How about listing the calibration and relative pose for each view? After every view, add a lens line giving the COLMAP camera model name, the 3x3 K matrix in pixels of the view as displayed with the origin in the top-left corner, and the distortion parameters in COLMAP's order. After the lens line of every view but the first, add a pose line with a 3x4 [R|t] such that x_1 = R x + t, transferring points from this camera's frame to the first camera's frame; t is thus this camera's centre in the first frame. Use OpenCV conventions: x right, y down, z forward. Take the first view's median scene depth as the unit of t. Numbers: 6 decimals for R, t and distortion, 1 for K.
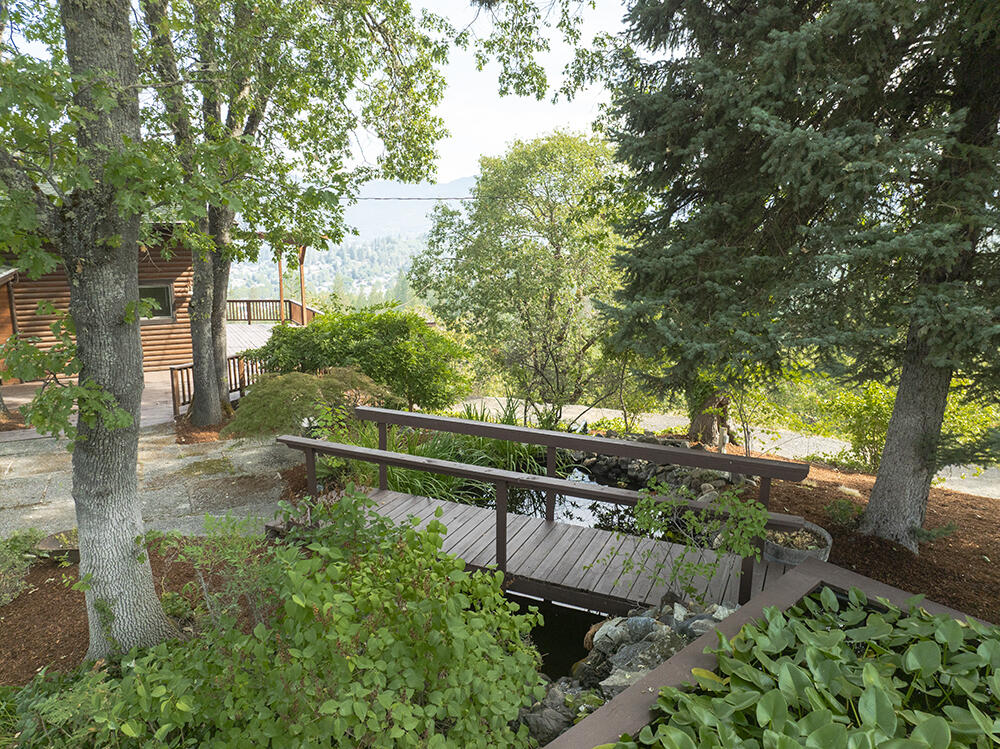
lens RADIAL K [[703.4, 0, 498.8], [0, 703.4, 376.7], [0, 0, 1]] dist [-0.045908, 0.022278]
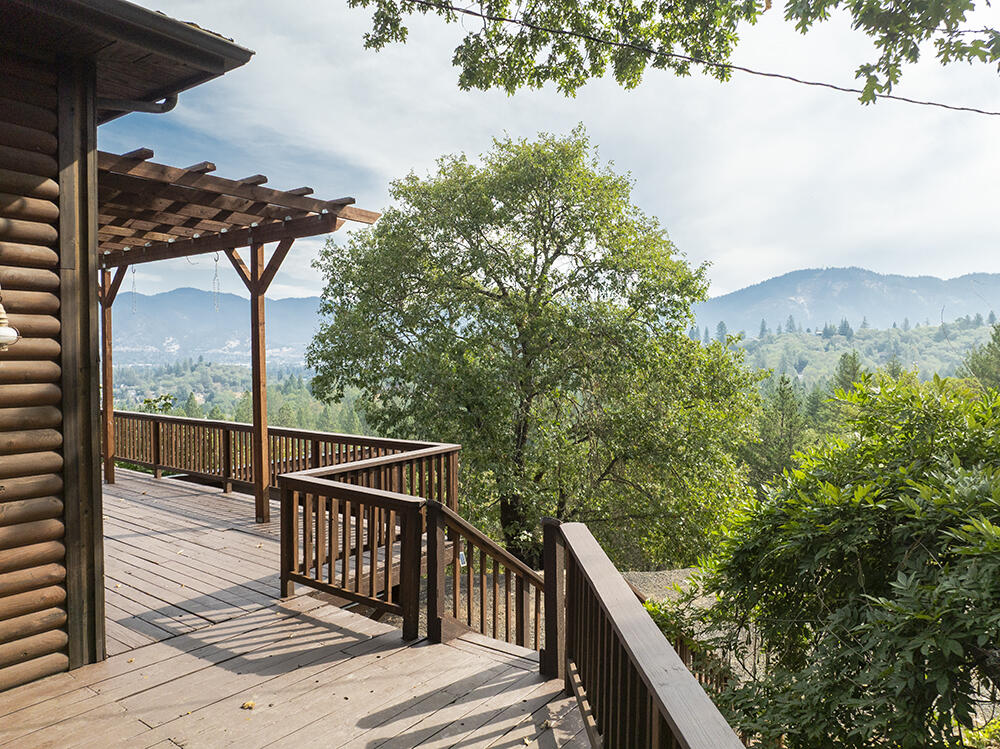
lens RADIAL K [[706.8, 0, 500.0], [0, 706.8, 374.5], [0, 0, 1]] dist [0.033487, 0.000625]
pose [[0.895722, -0.020444, 0.444145, -0.501164], [0.096243, 0.984174, -0.148794, -0.077697], [-0.434074, 0.176024, 0.883513, 0.930571]]
